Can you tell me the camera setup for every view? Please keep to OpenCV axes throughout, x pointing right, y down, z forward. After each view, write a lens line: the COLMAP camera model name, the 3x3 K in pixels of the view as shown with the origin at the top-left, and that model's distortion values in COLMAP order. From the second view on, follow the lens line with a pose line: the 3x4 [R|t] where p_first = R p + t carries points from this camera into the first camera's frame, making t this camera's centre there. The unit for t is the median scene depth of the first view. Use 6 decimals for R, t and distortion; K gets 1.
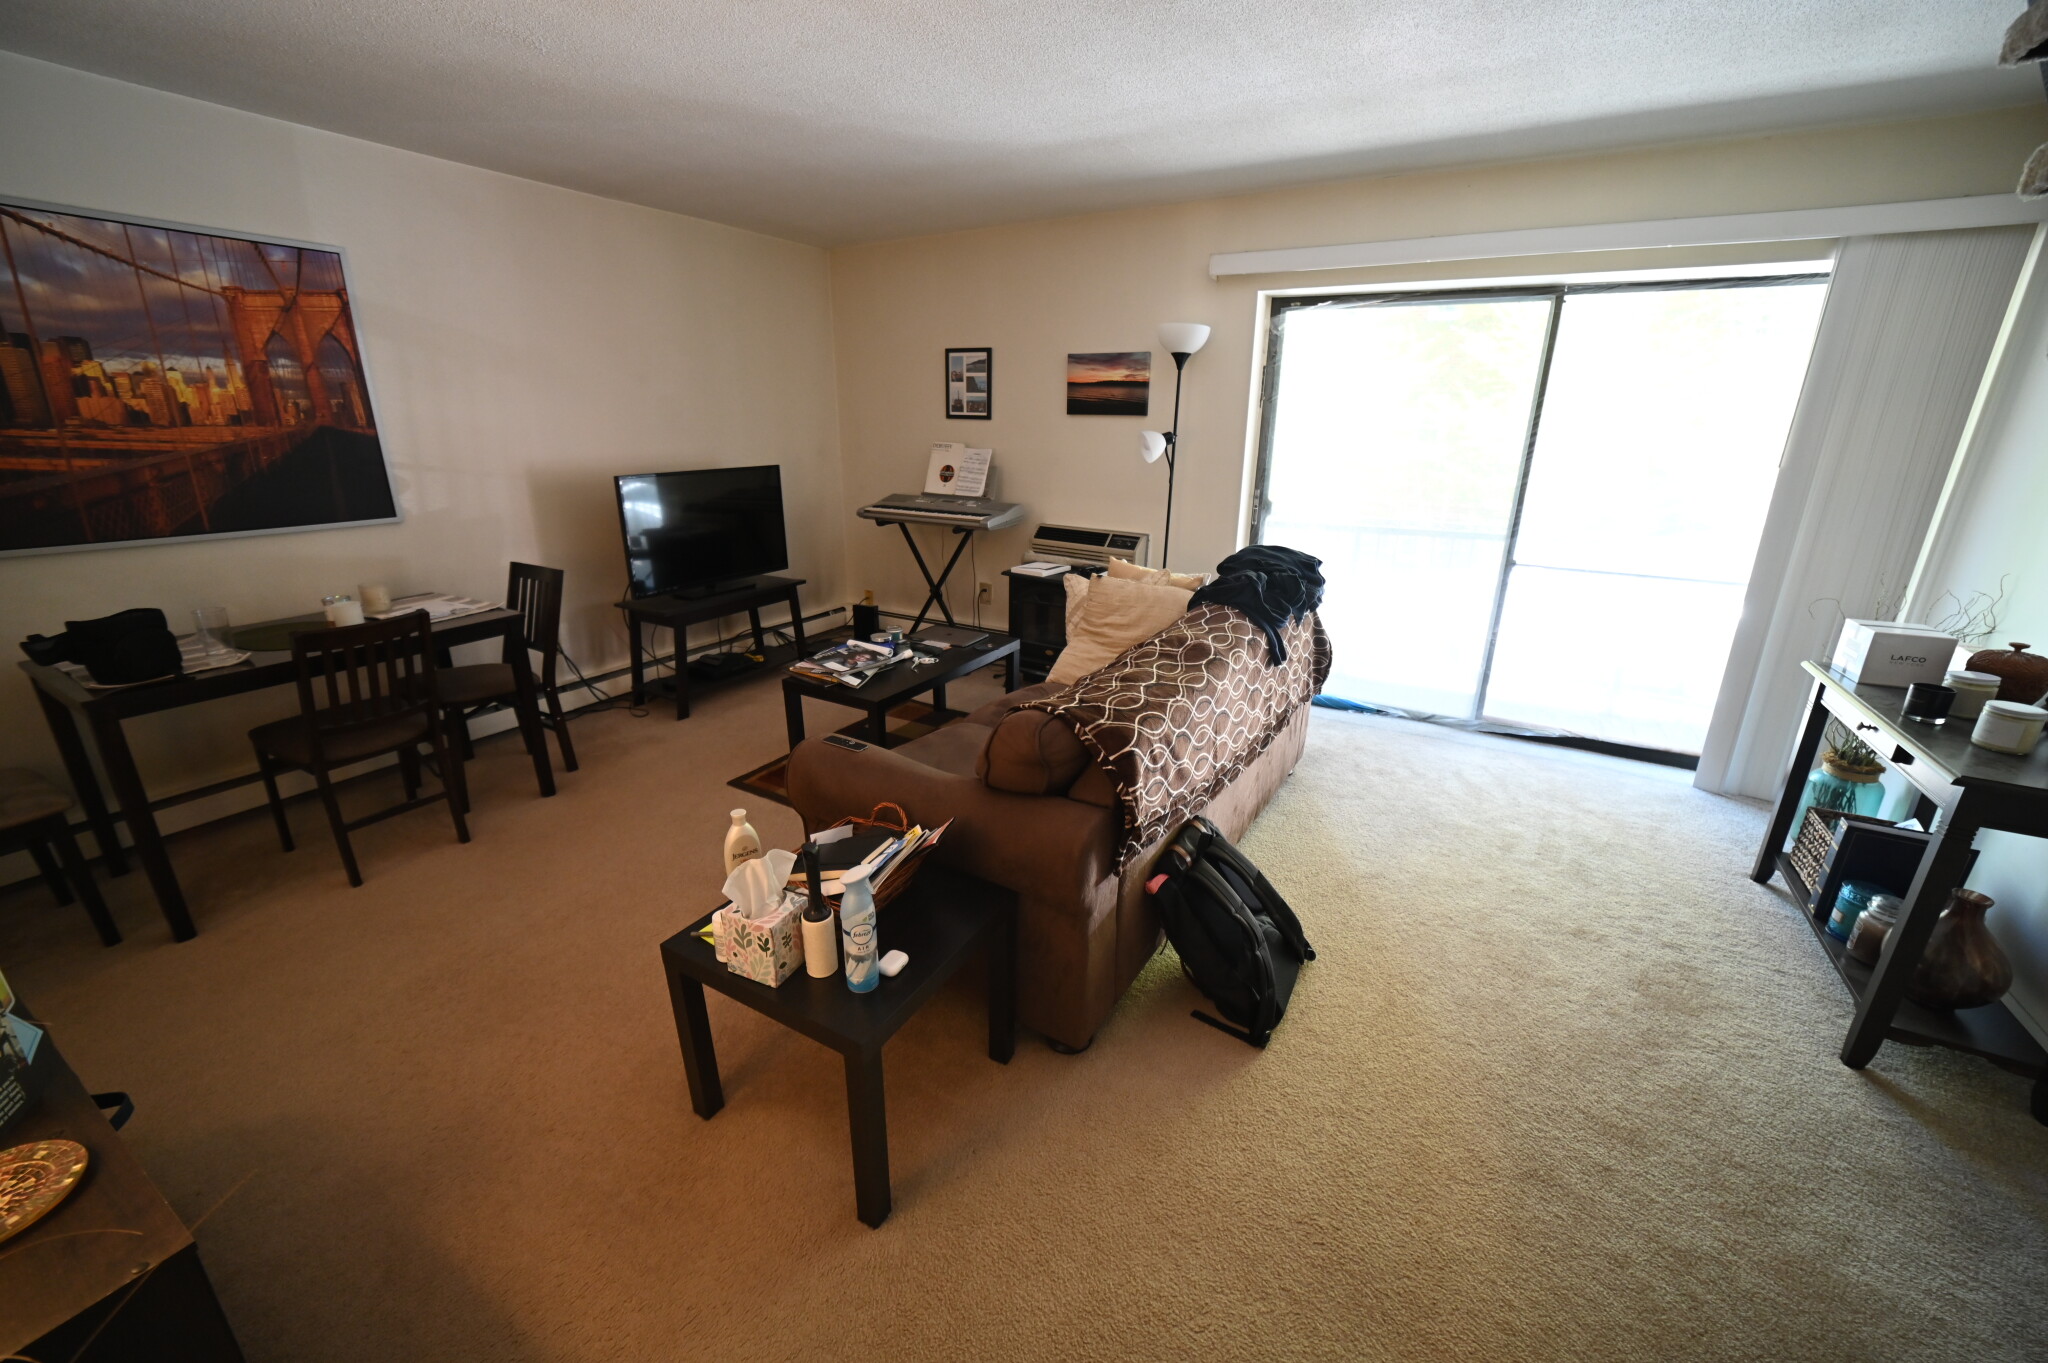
lens RADIAL K [[795.6, 0, 1015.2], [0, 795.6, 676.8], [0, 0, 1]] dist [-0.033234, 0.007572]
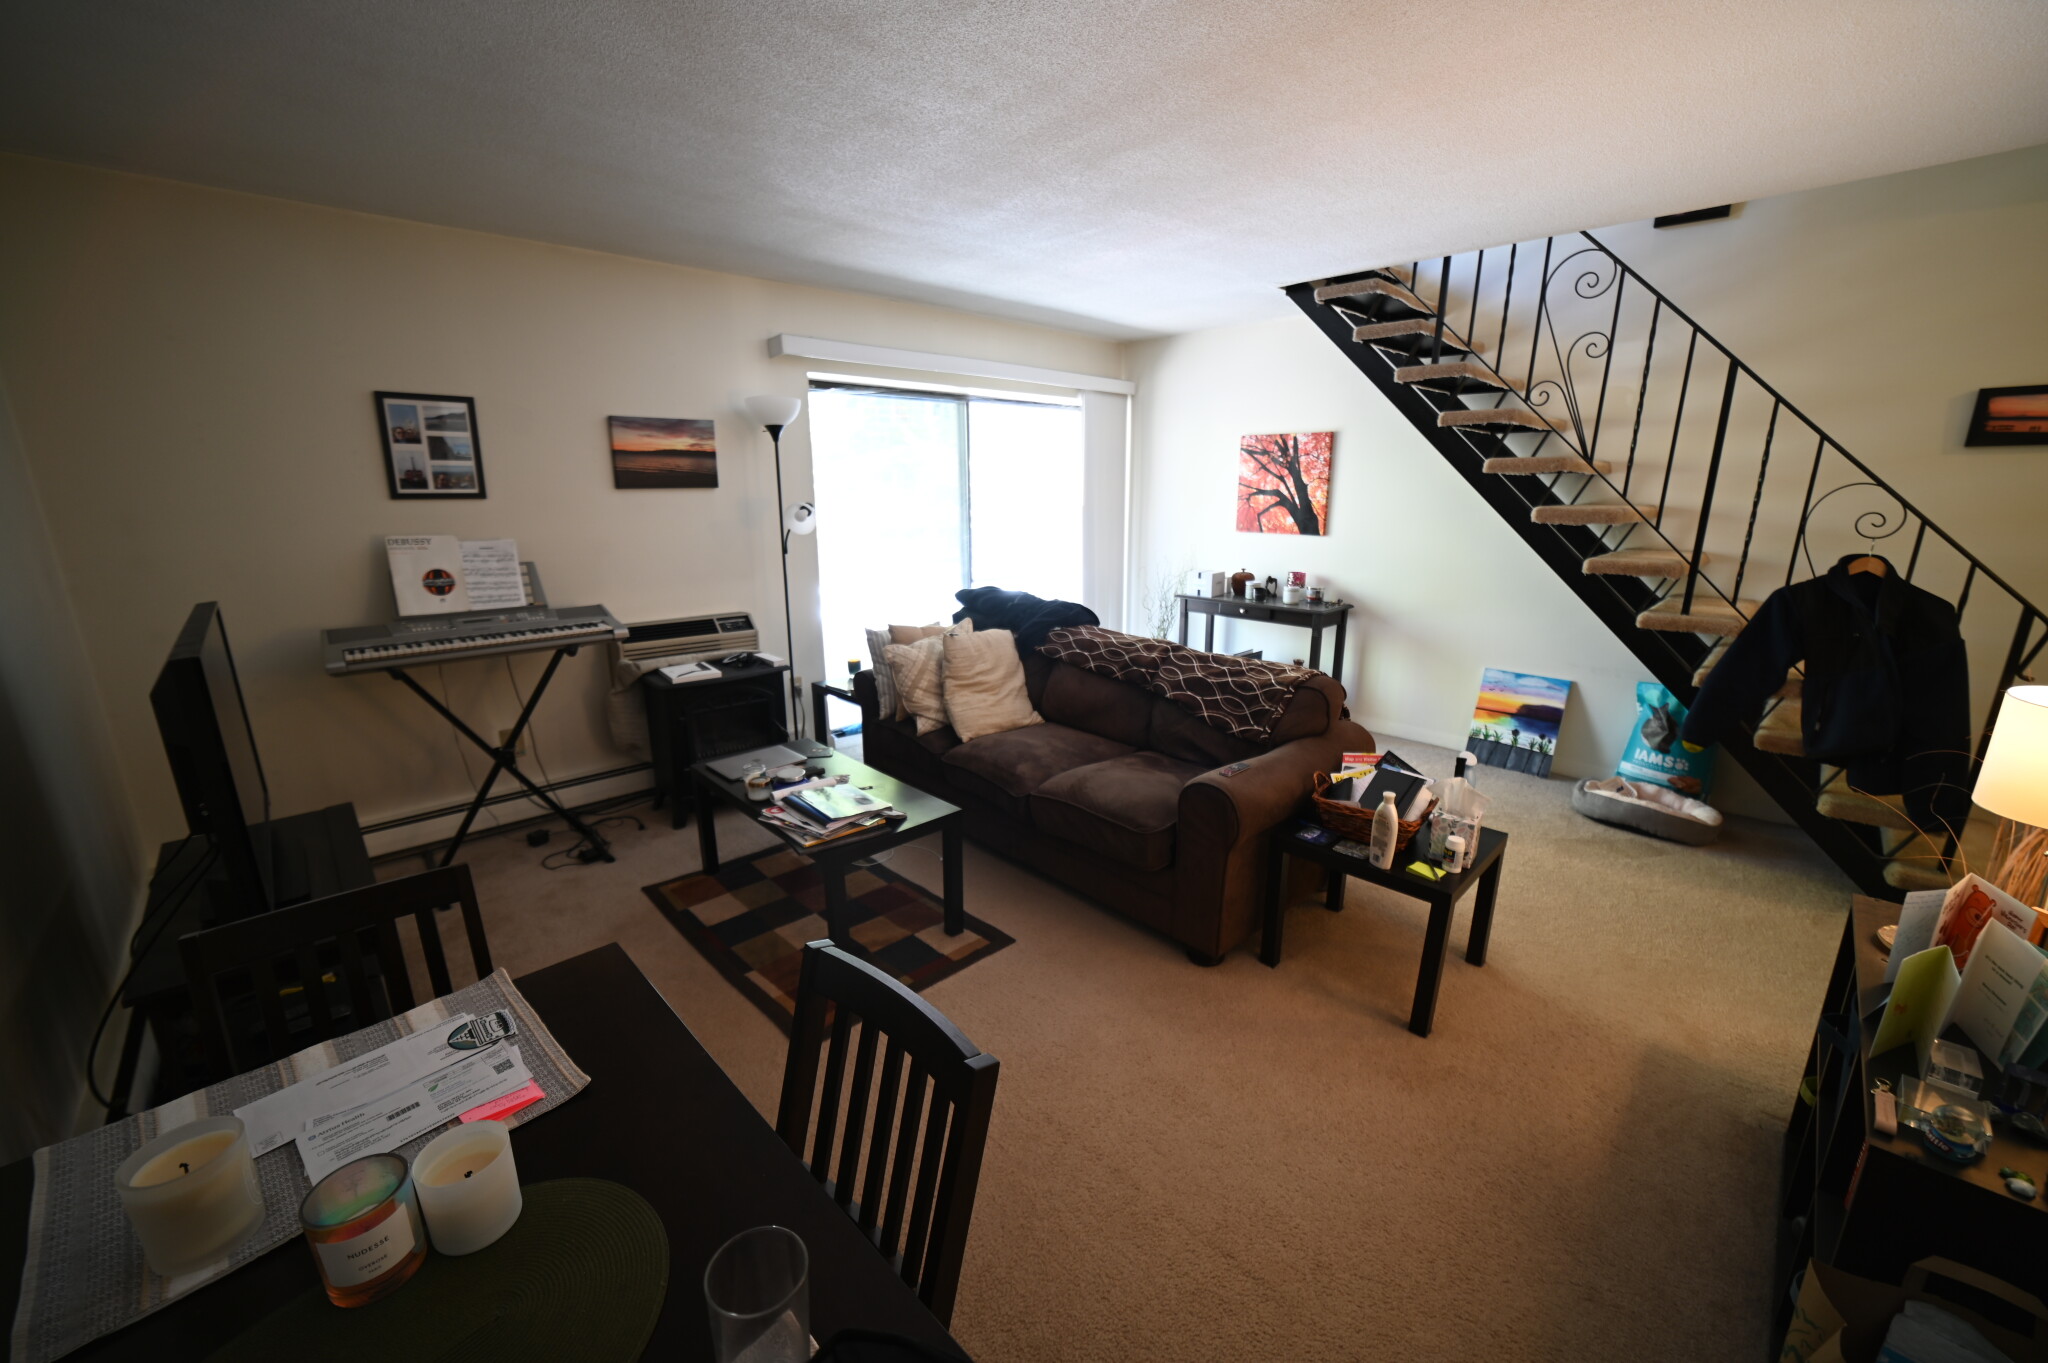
lens RADIAL K [[795.6, 0, 1018.2], [0, 795.6, 690.9], [0, 0, 1]] dist [-0.033234, 0.007572]
pose [[0.280541, -0.253123, 0.925865, -1.123325], [0.305722, 0.937928, 0.163786, -0.259573], [-0.909852, 0.237109, 0.340512, 0.726634]]
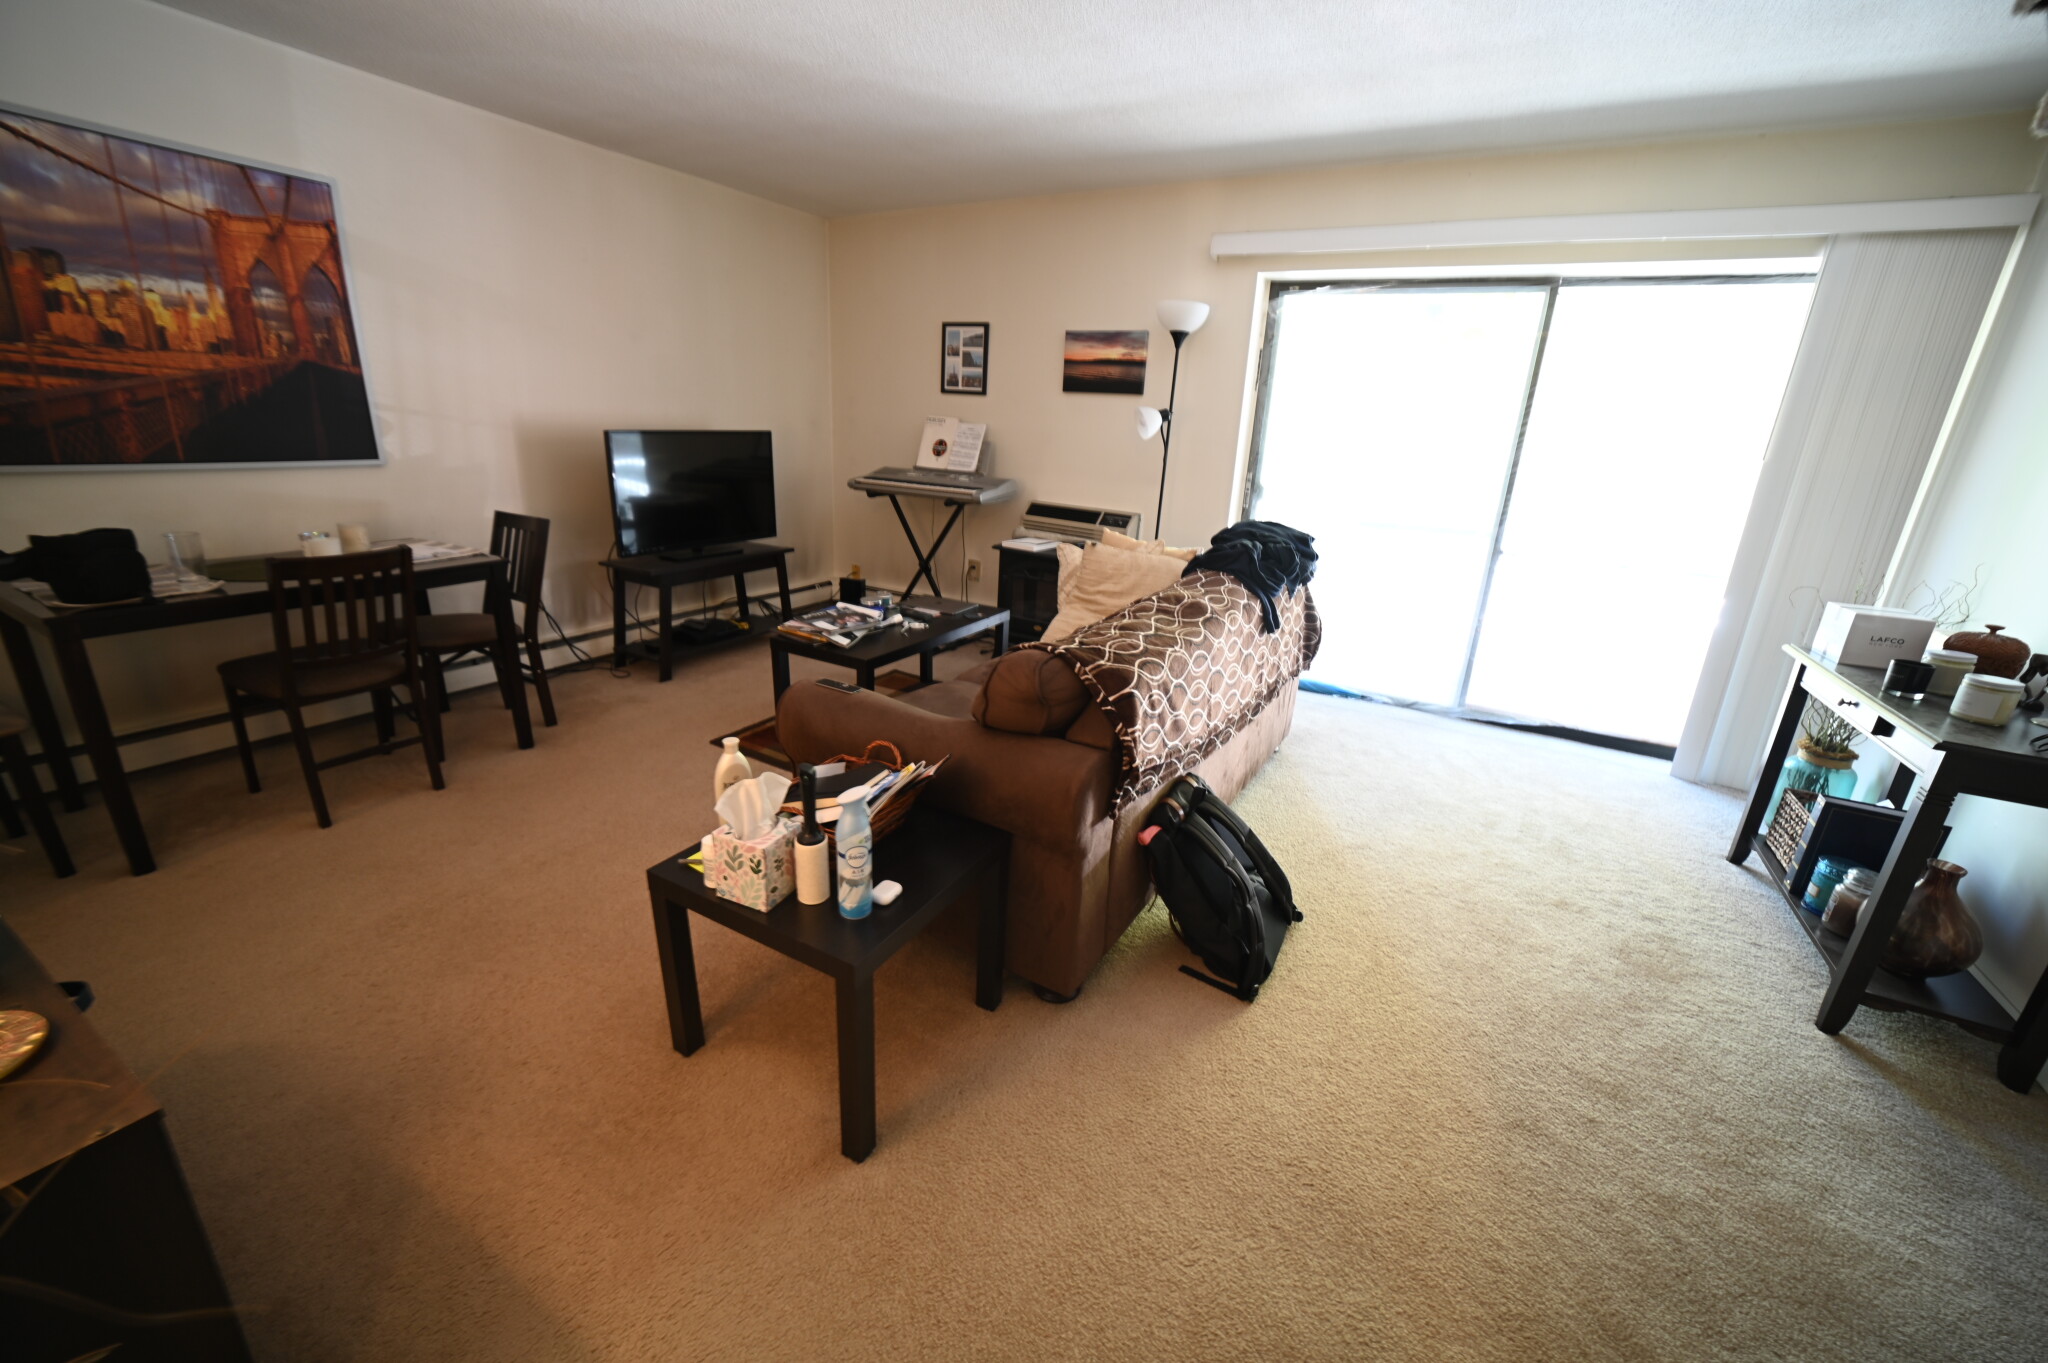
lens RADIAL K [[795.6, 0, 1013.5], [0, 795.6, 673.8], [0, 0, 1]] dist [-0.033234, 0.007572]
pose [[0.999209, 0.031413, 0.024394, -0.017605], [-0.031346, 0.999504, -0.003142, 0.053441], [-0.024480, 0.002375, 0.999697, 0.007180]]
